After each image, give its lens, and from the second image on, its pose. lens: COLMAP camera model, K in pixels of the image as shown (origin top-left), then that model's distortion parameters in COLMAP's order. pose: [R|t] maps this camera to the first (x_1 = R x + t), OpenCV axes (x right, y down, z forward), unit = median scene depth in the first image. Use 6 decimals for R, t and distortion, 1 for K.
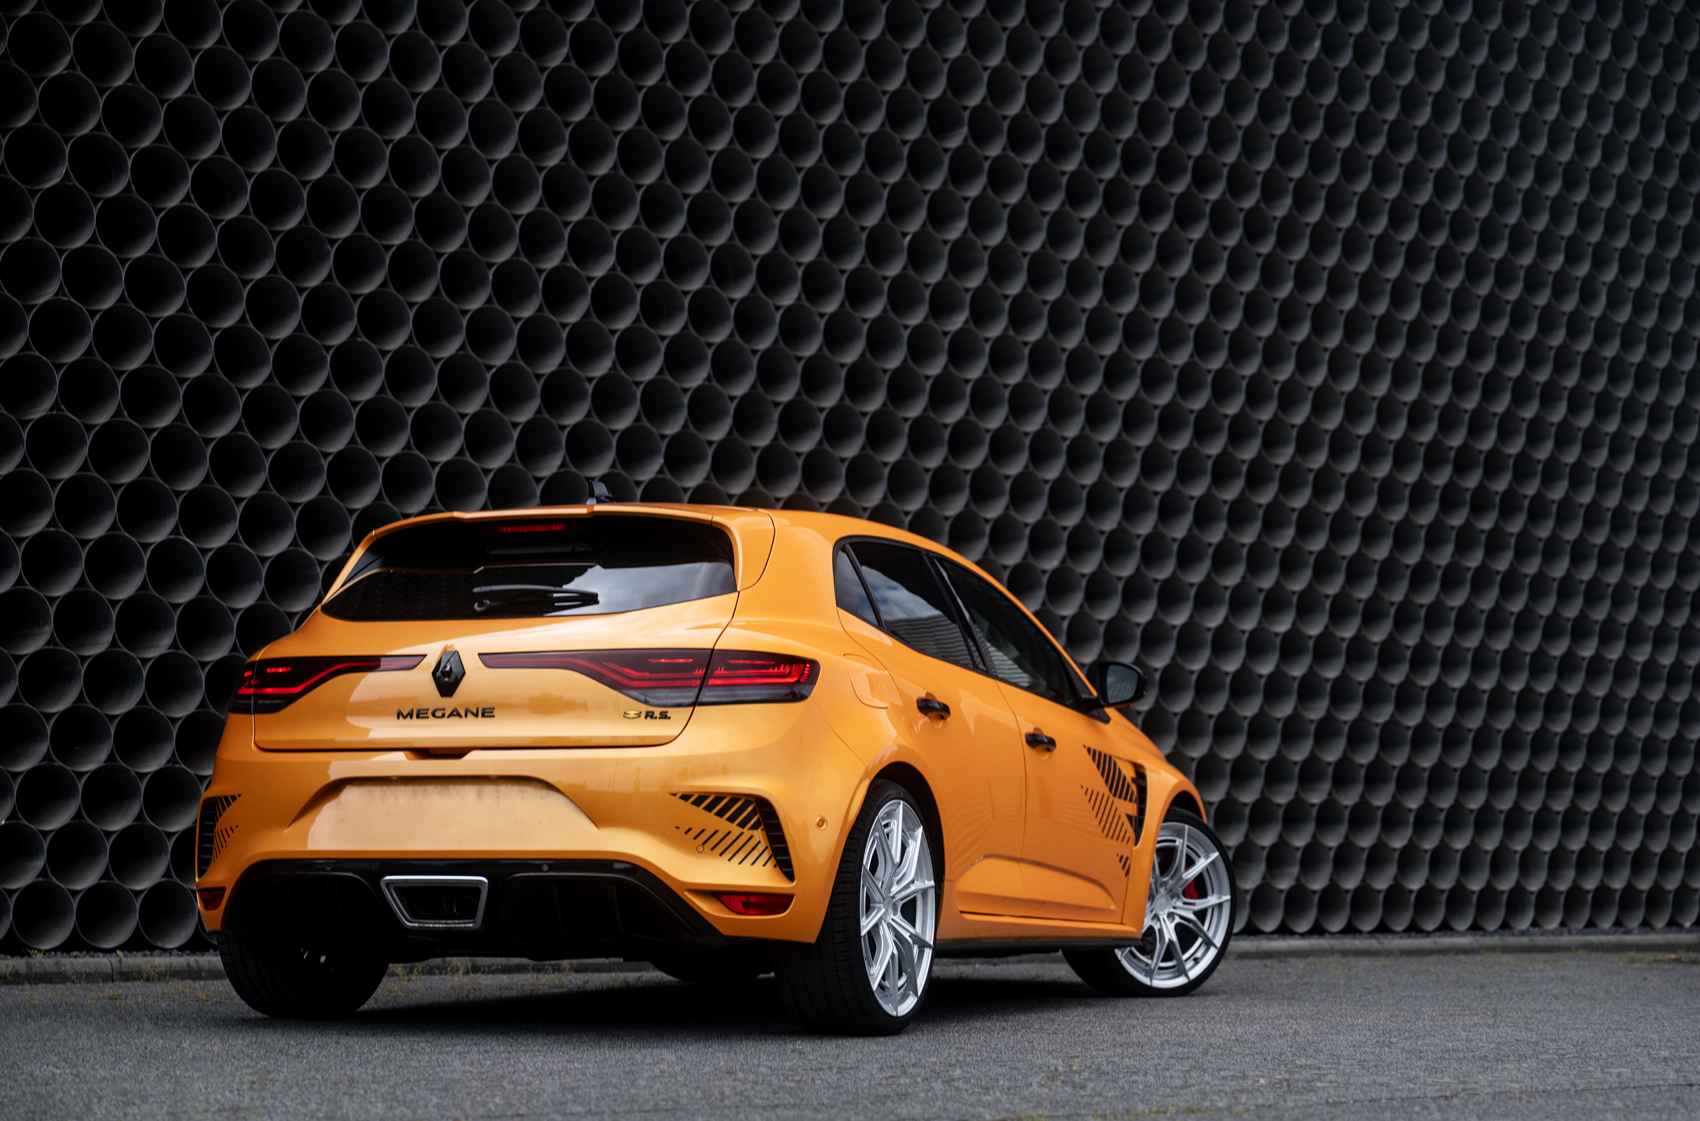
lens RADIAL K [[3010.6, 0, 850.0], [0, 3010.6, 560.5], [0, 0, 1]] dist [0.016234, 0.162204]
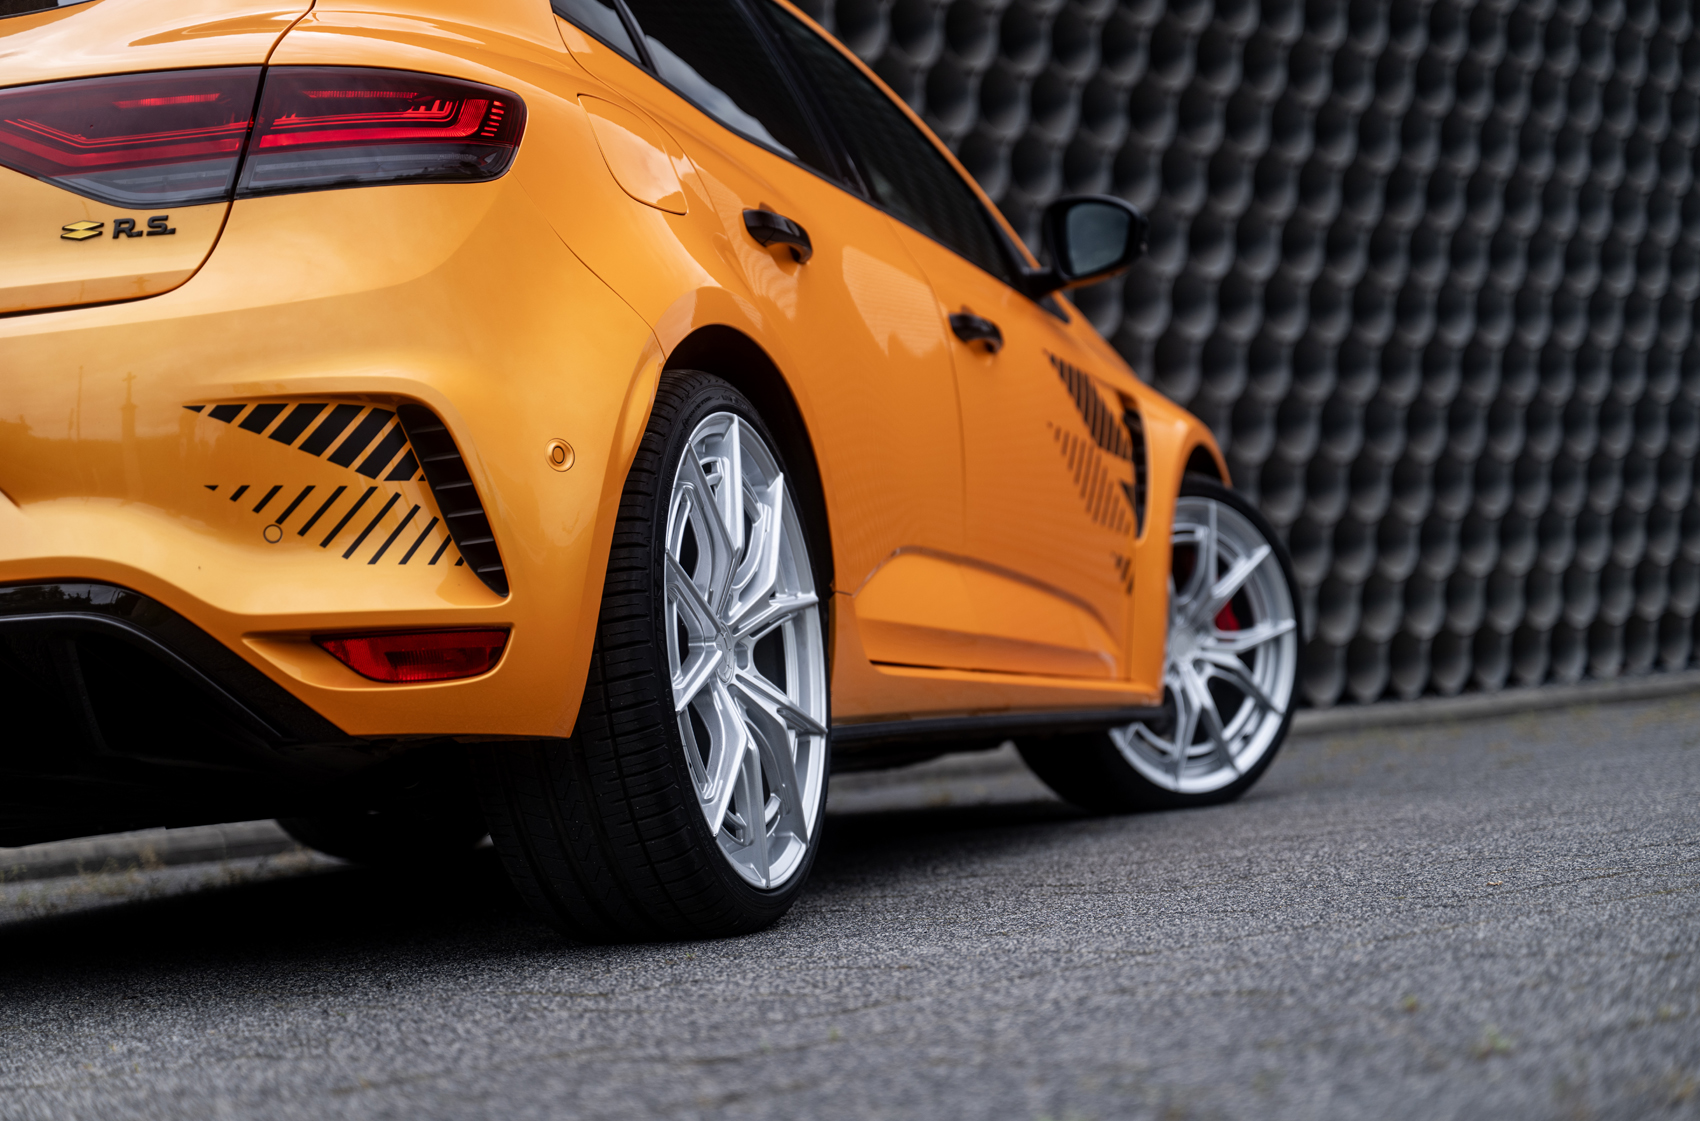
lens RADIAL K [[3402.1, 0, 850.0], [0, 3402.1, 560.5], [0, 0, 1]] dist [-0.020735, 0.252381]
pose [[0.993147, -0.089078, 0.075655, -0.006225], [0.084657, 0.994616, 0.059775, 0.072297], [-0.080572, -0.052961, 0.995341, 0.488828]]
